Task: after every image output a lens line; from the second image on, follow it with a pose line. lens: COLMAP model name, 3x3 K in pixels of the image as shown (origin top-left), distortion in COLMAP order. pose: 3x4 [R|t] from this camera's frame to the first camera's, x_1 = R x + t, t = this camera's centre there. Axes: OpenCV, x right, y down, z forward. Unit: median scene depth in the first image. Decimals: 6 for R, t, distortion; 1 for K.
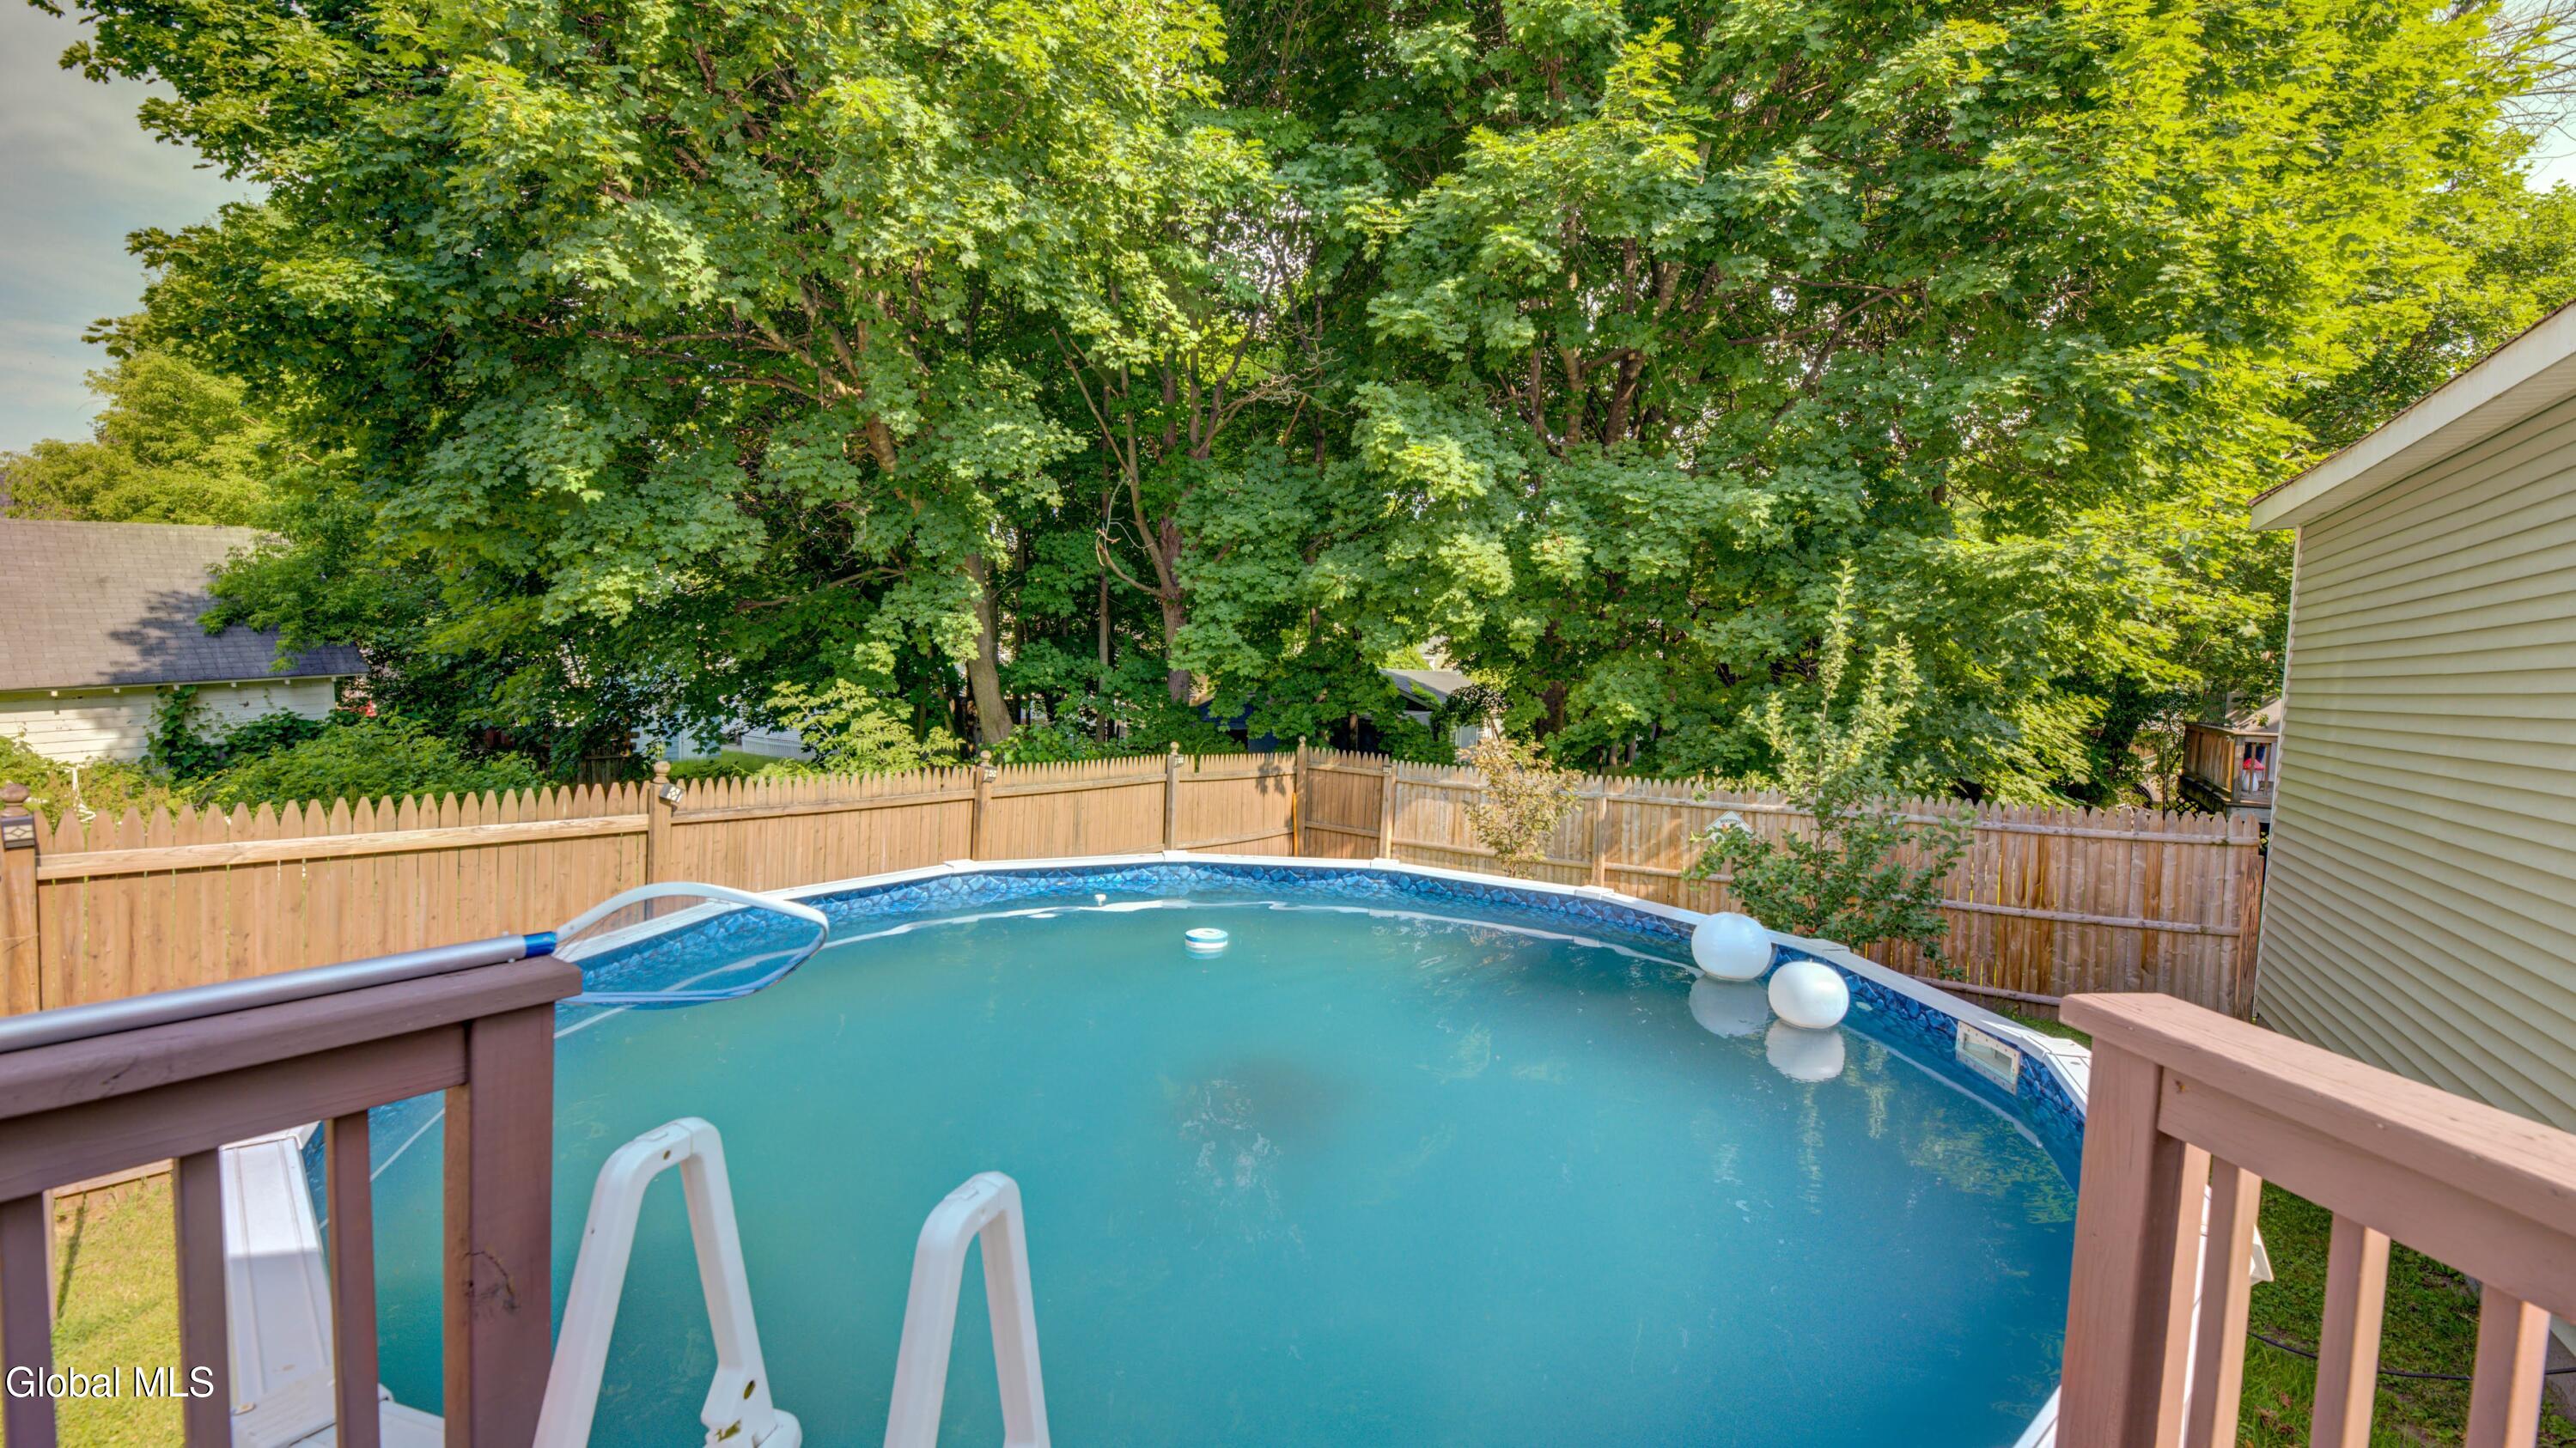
lens RADIAL K [[1042.9, 0, 1318.7], [0, 1042.9, 721.8], [0, 0, 1]] dist [-0.016502, -0.000200]
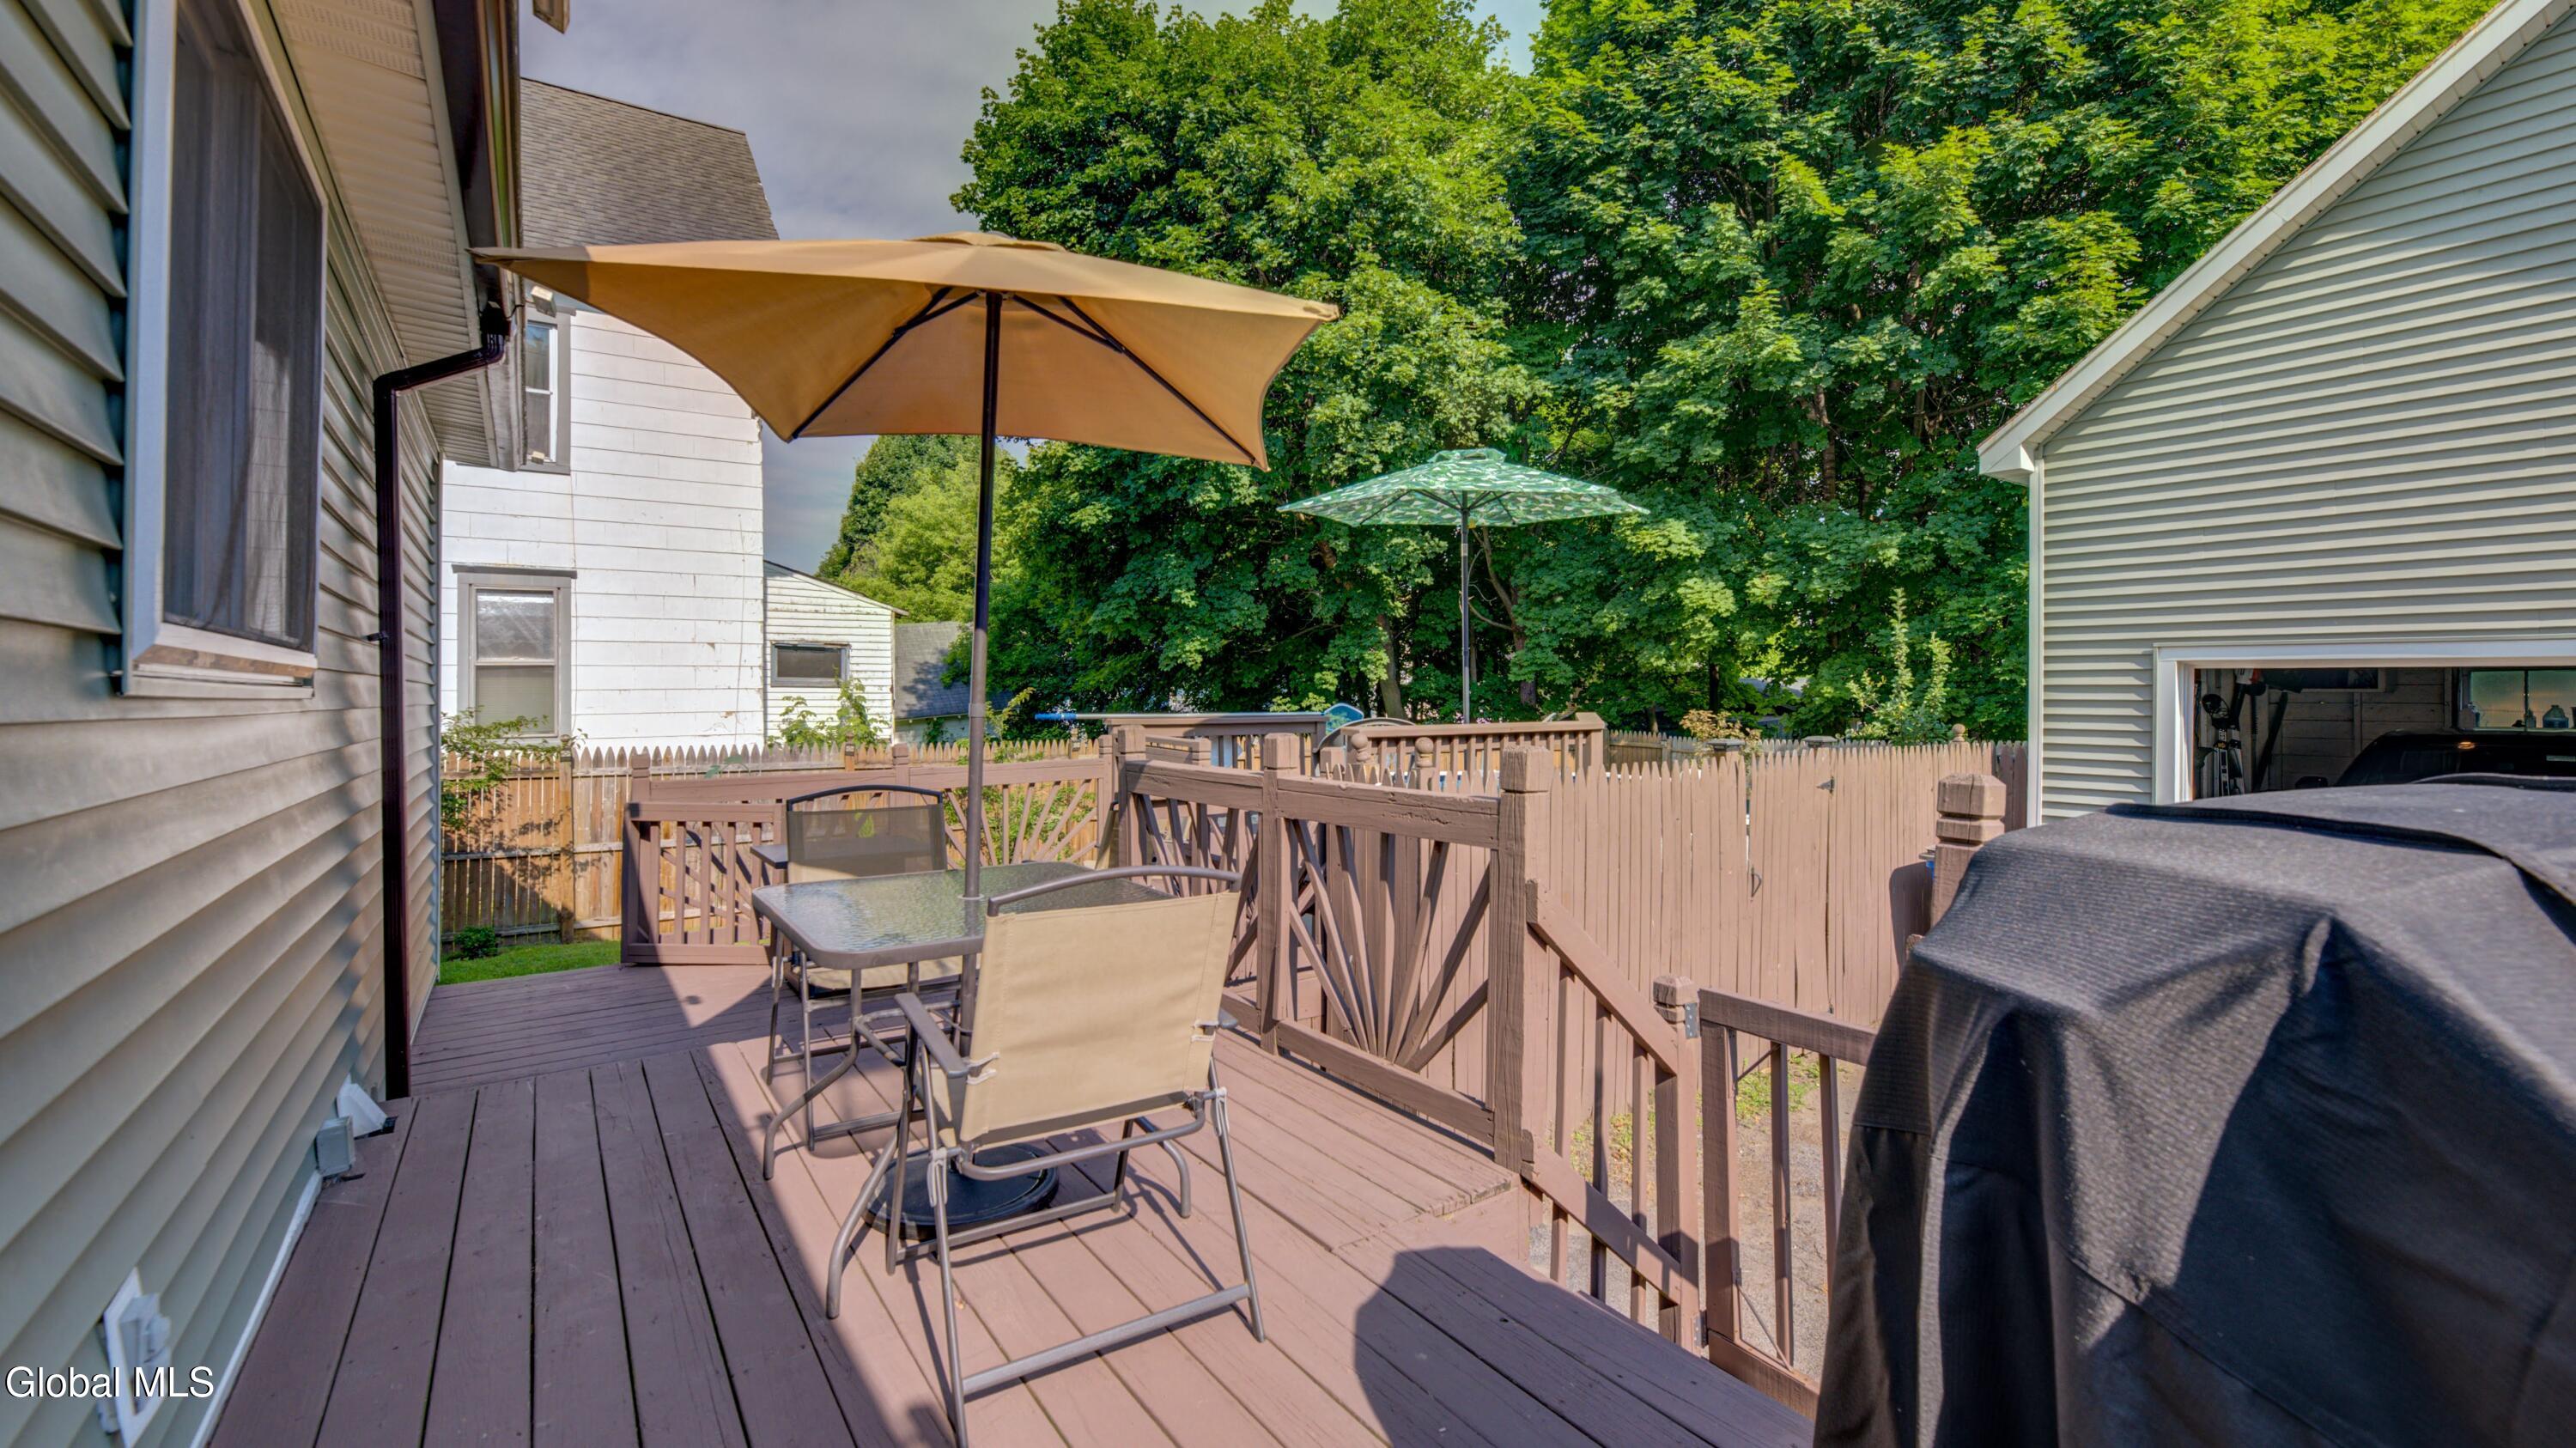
lens RADIAL K [[1066.0, 0, 1288.0], [0, 1066.0, 724.0], [0, 0, 1]] dist [-0.000474, -0.000098]
pose [[0.917816, -0.029543, -0.395906, 0.201443], [0.020519, 0.999425, -0.027008, 0.055571], [0.396476, 0.016665, 0.917894, -0.628065]]
